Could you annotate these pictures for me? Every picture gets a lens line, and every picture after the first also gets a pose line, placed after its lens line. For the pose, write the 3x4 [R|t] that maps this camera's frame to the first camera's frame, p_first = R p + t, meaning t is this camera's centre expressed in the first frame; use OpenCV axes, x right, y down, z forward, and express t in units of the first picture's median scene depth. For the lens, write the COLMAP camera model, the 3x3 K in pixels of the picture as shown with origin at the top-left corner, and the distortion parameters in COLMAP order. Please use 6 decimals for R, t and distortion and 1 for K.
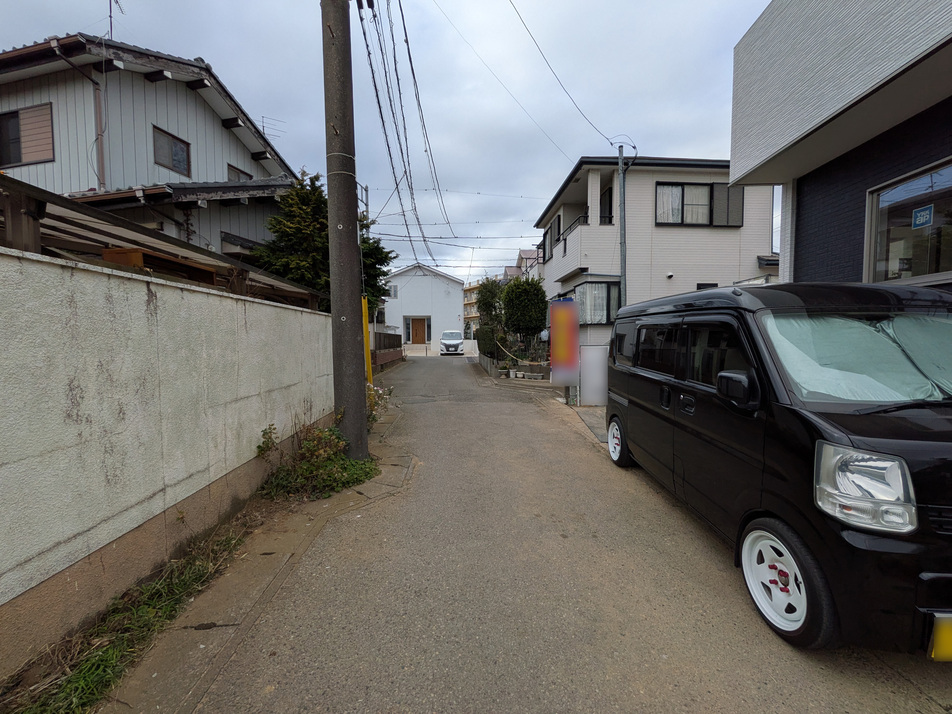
lens RADIAL K [[381.4, 0, 480.6], [0, 381.4, 358.7], [0, 0, 1]] dist [0.000355, -0.000076]
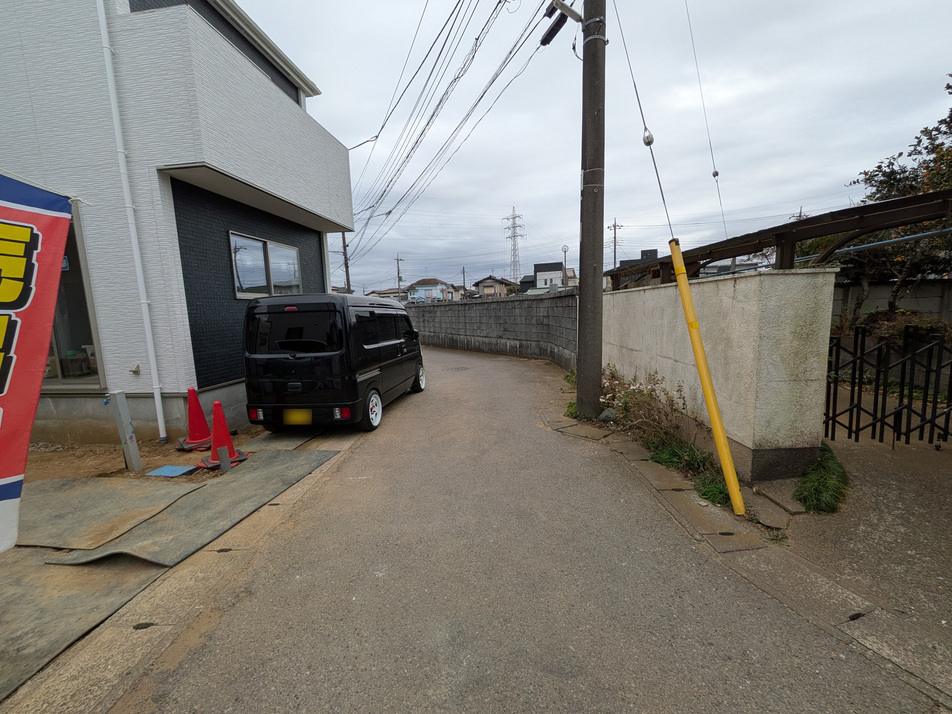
lens RADIAL K [[378.0, 0, 477.9], [0, 378.0, 355.9], [0, 0, 1]] dist [-0.002122, 0.000619]
pose [[-0.996421, 0.028867, 0.079442, -0.030542], [0.042108, 0.984472, 0.170419, -0.064951], [-0.073289, 0.173154, -0.982164, 0.997474]]
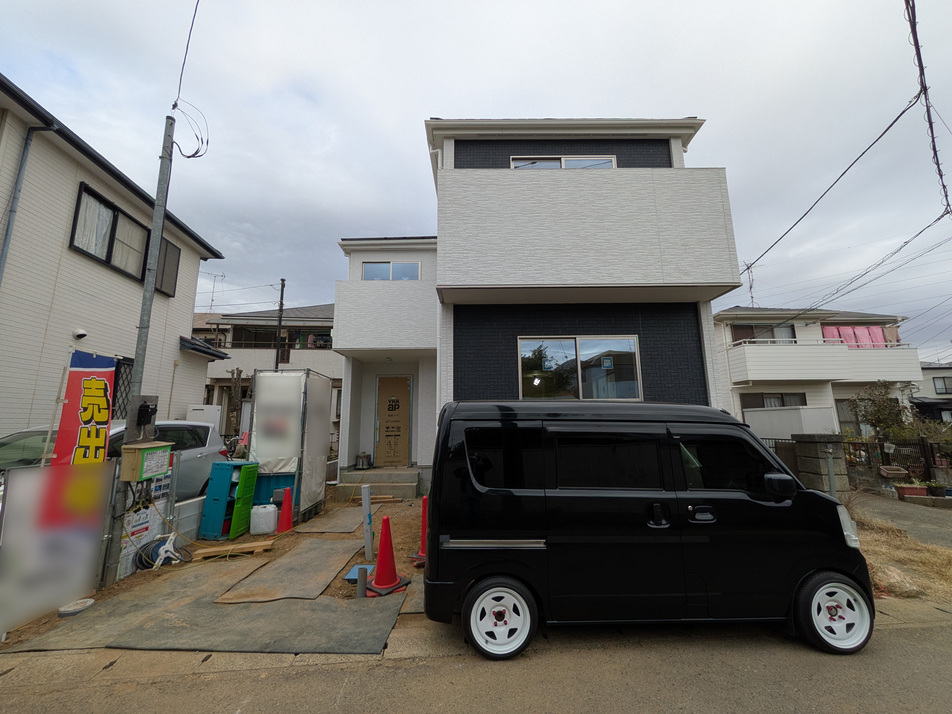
lens RADIAL K [[377.8, 0, 477.8], [0, 377.8, 357.6], [0, 0, 1]] dist [-0.001113, 0.000113]
pose [[-0.058194, 0.175987, 0.982671, -0.154860], [0.060337, 0.983160, -0.172501, -0.047559], [-0.996480, 0.049253, -0.067832, 0.500247]]
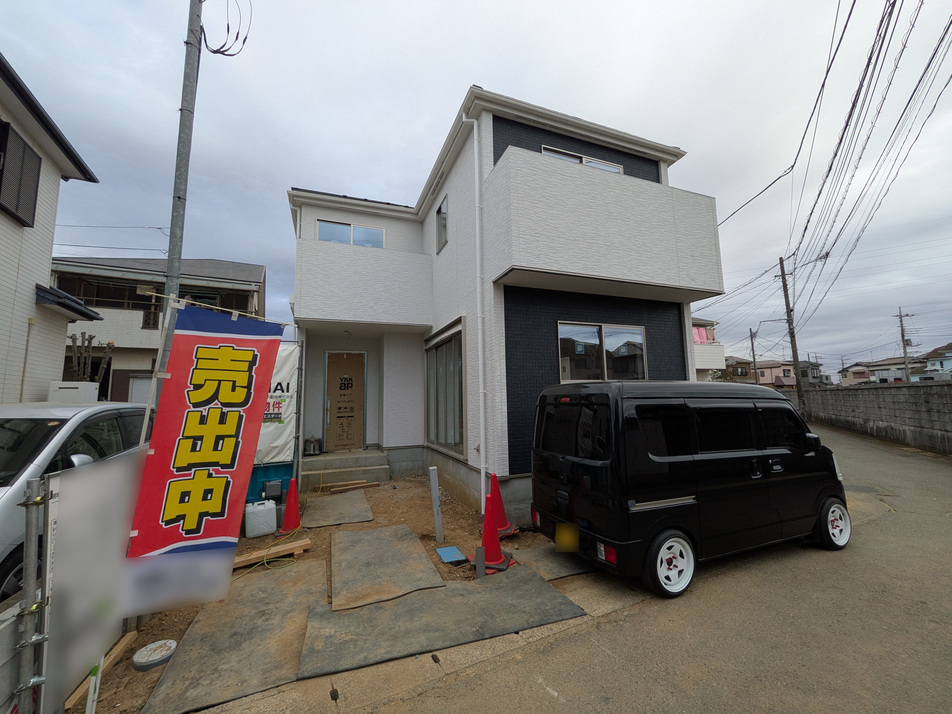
lens RADIAL K [[378.0, 0, 477.9], [0, 378.0, 355.9], [0, 0, 1]] dist [-0.002122, 0.000619]
pose [[-0.415924, 0.119253, 0.901546, -0.093159], [0.067424, 0.992680, -0.100202, -0.065167], [-0.906896, 0.019110, -0.420920, 0.780196]]
